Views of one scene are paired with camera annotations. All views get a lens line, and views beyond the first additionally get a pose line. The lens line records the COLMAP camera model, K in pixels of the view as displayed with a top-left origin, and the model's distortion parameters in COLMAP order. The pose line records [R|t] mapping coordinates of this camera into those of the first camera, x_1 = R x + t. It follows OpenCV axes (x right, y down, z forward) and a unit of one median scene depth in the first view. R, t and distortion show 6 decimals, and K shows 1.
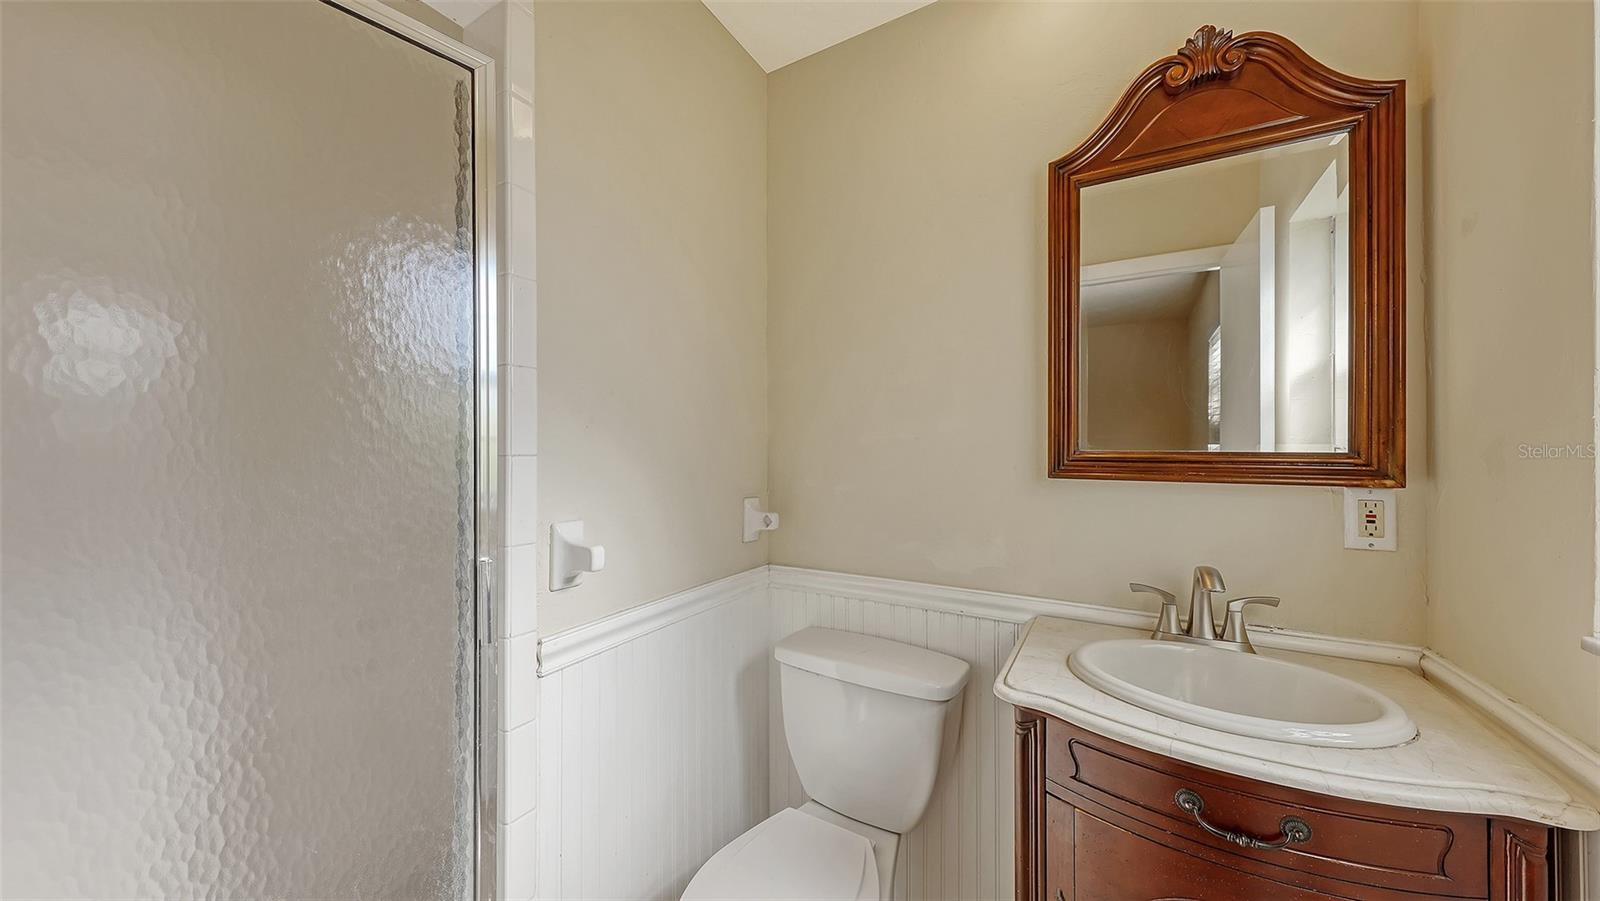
lens RADIAL K [[563.2, 0, 800.0], [0, 563.2, 450.5], [0, 0, 1]] dist [-0.001478, -0.000174]
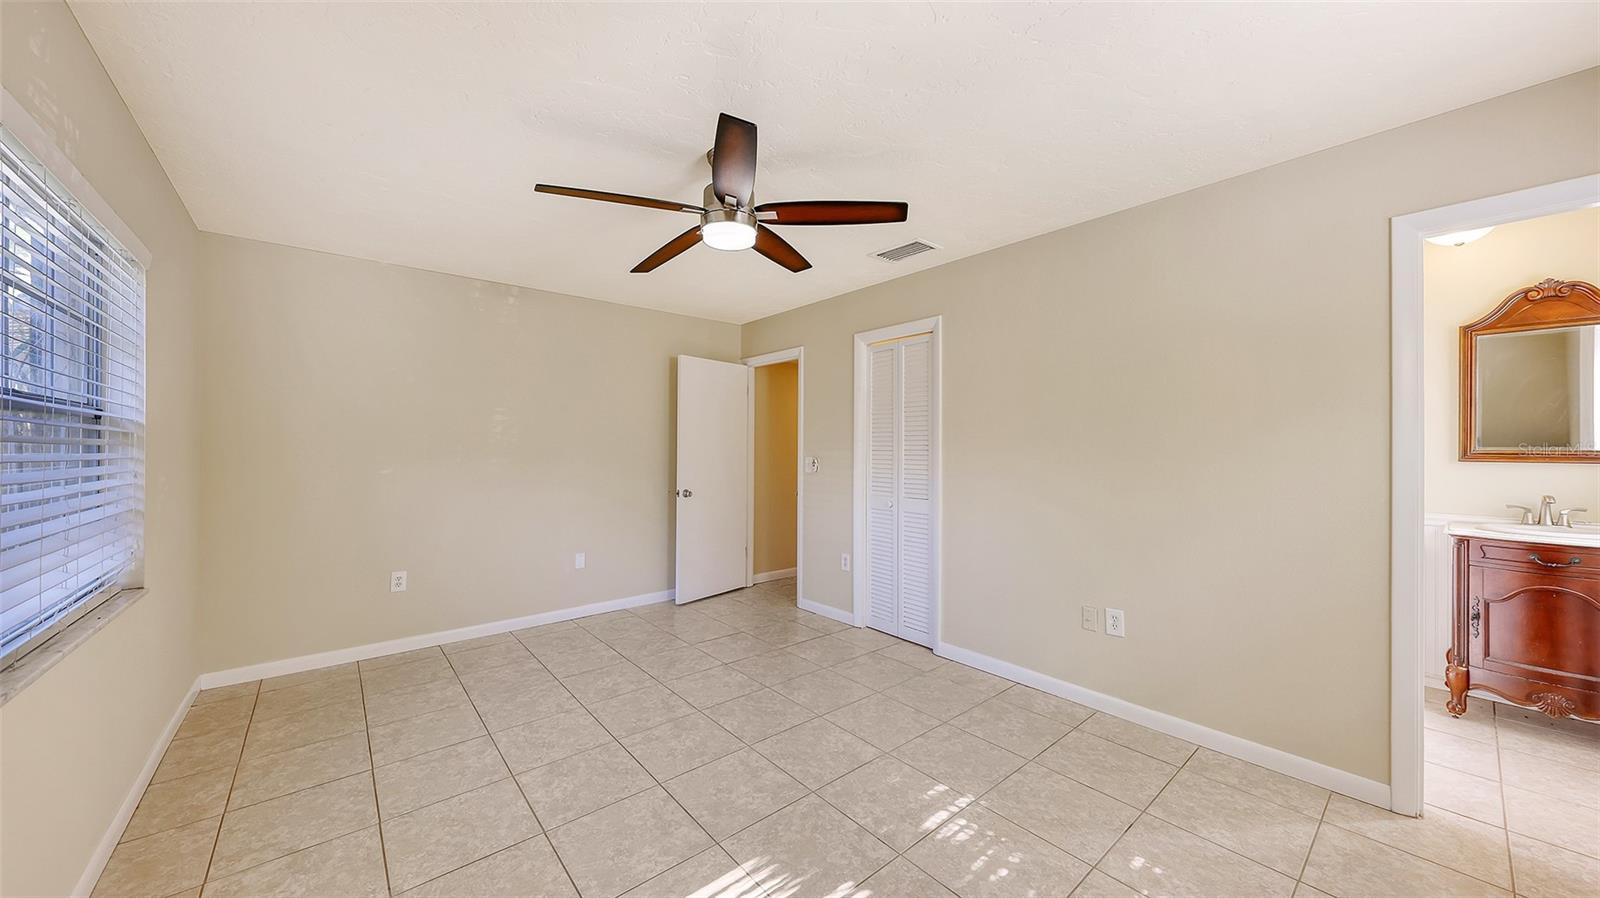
lens RADIAL K [[563.2, 0, 800.0], [0, 563.2, 449.0], [0, 0, 1]] dist [-0.001478, -0.000174]
pose [[0.940839, 0.007426, -0.338773, -1.491351], [-0.007836, 0.999969, 0.000156, 0.023012], [0.338763, 0.002508, 0.940868, -2.361948]]
